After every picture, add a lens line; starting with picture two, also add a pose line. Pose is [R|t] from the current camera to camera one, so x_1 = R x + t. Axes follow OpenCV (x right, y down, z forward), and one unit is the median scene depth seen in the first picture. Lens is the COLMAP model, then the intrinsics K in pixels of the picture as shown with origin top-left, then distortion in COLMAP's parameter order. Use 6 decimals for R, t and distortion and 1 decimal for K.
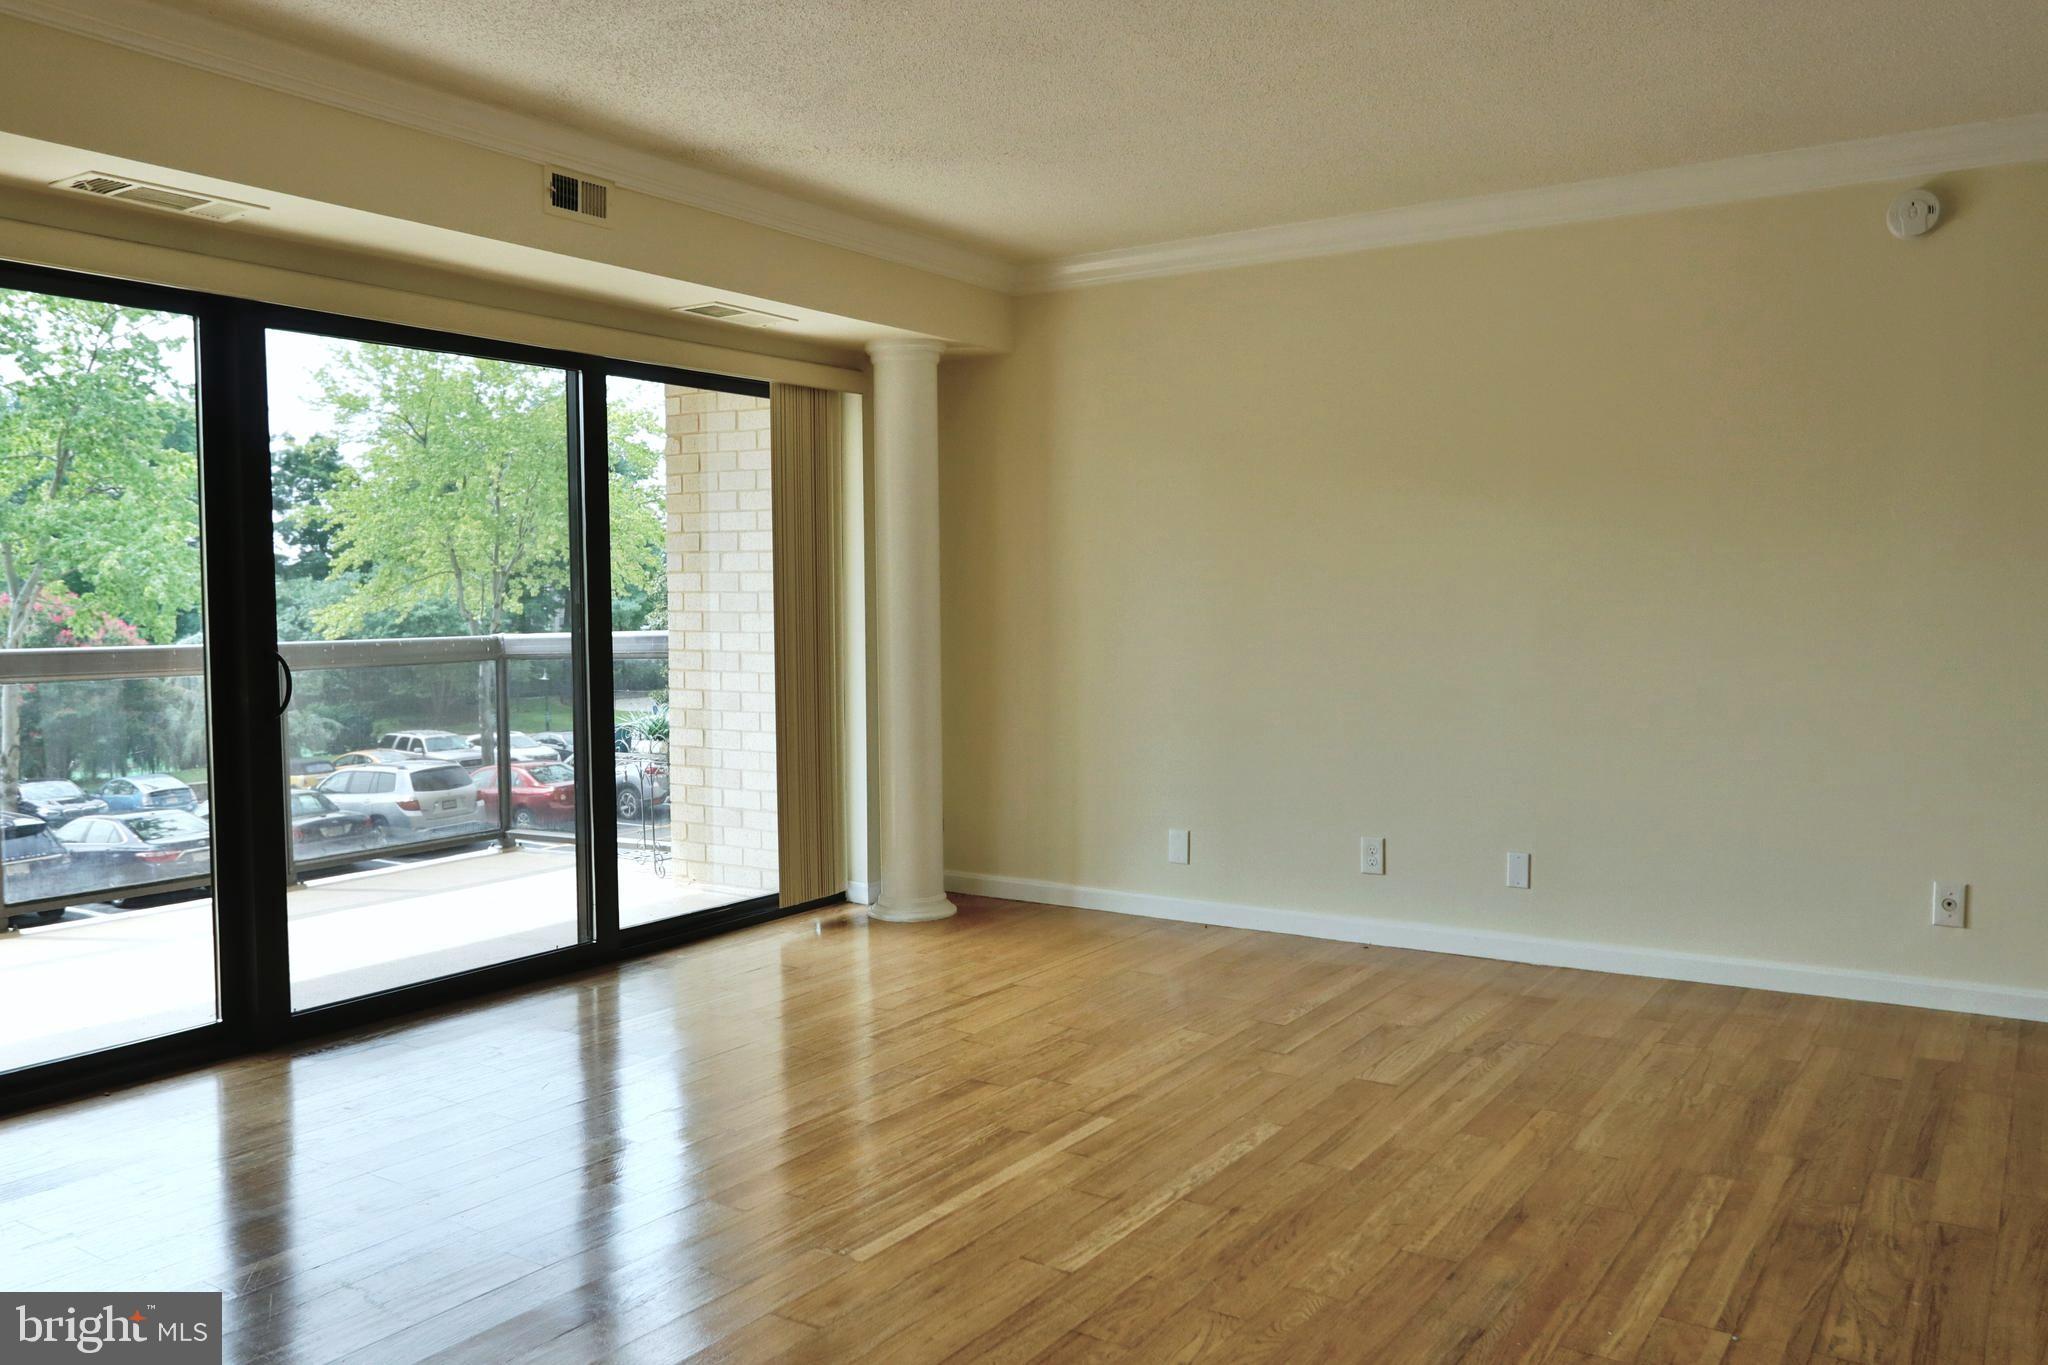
lens RADIAL K [[1547.4, 0, 1021.8], [0, 1547.4, 687.5], [0, 0, 1]] dist [-0.052880, -0.002387]
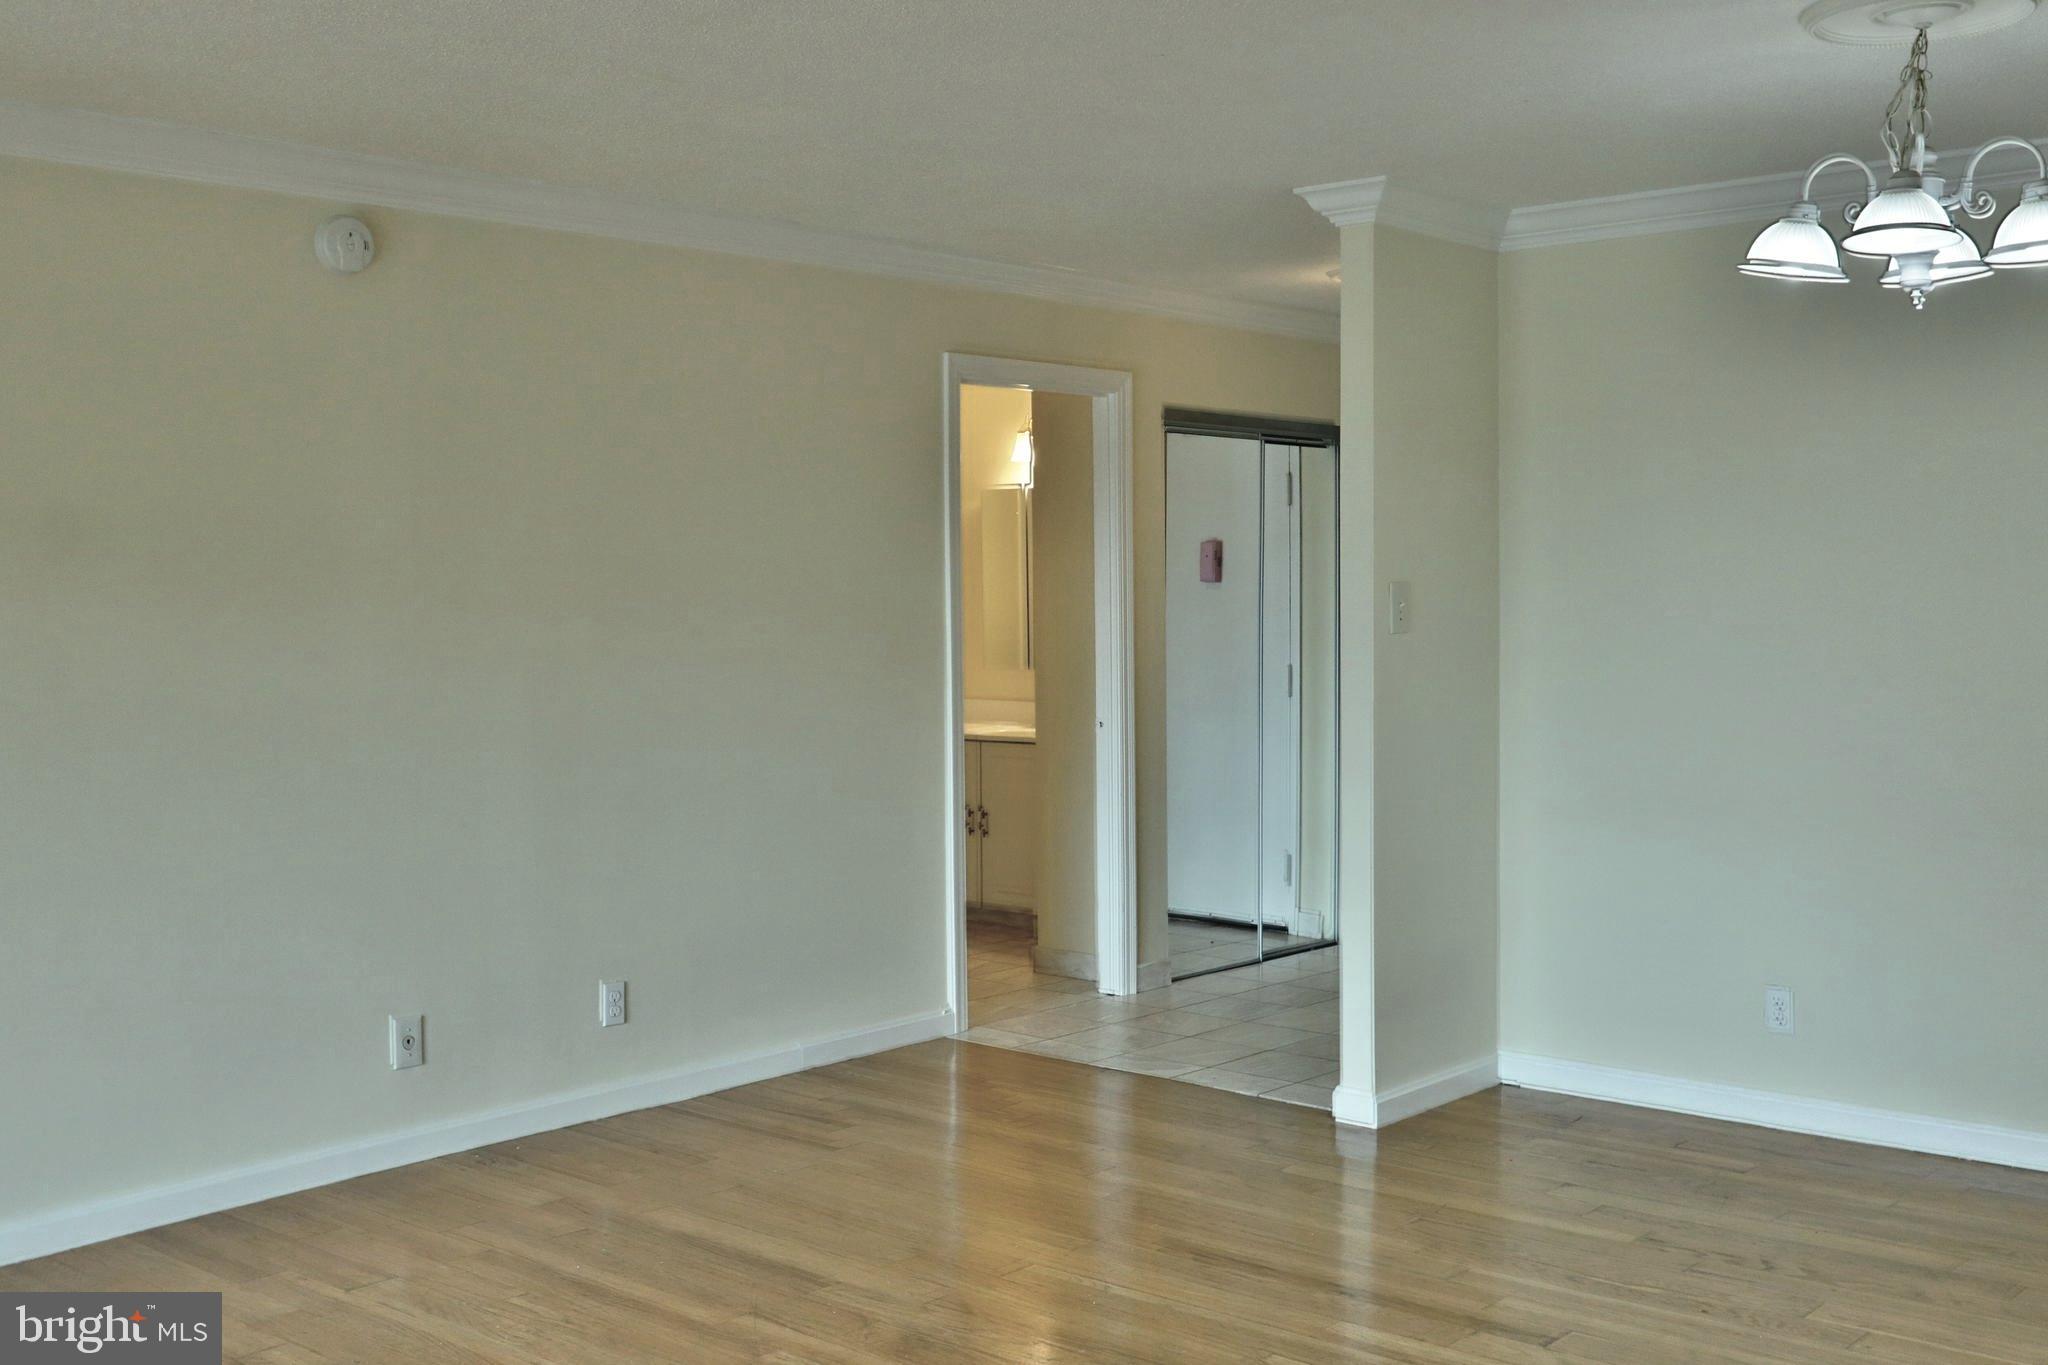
lens RADIAL K [[2108.8, 0, 1021.6], [0, 2108.8, 688.6], [0, 0, 1]] dist [0.066359, 0.000000]
pose [[0.109641, -0.026726, 0.993612, -0.636551], [0.065602, 0.997653, 0.019596, -0.067957], [-0.991804, 0.063034, 0.111137, 0.590335]]
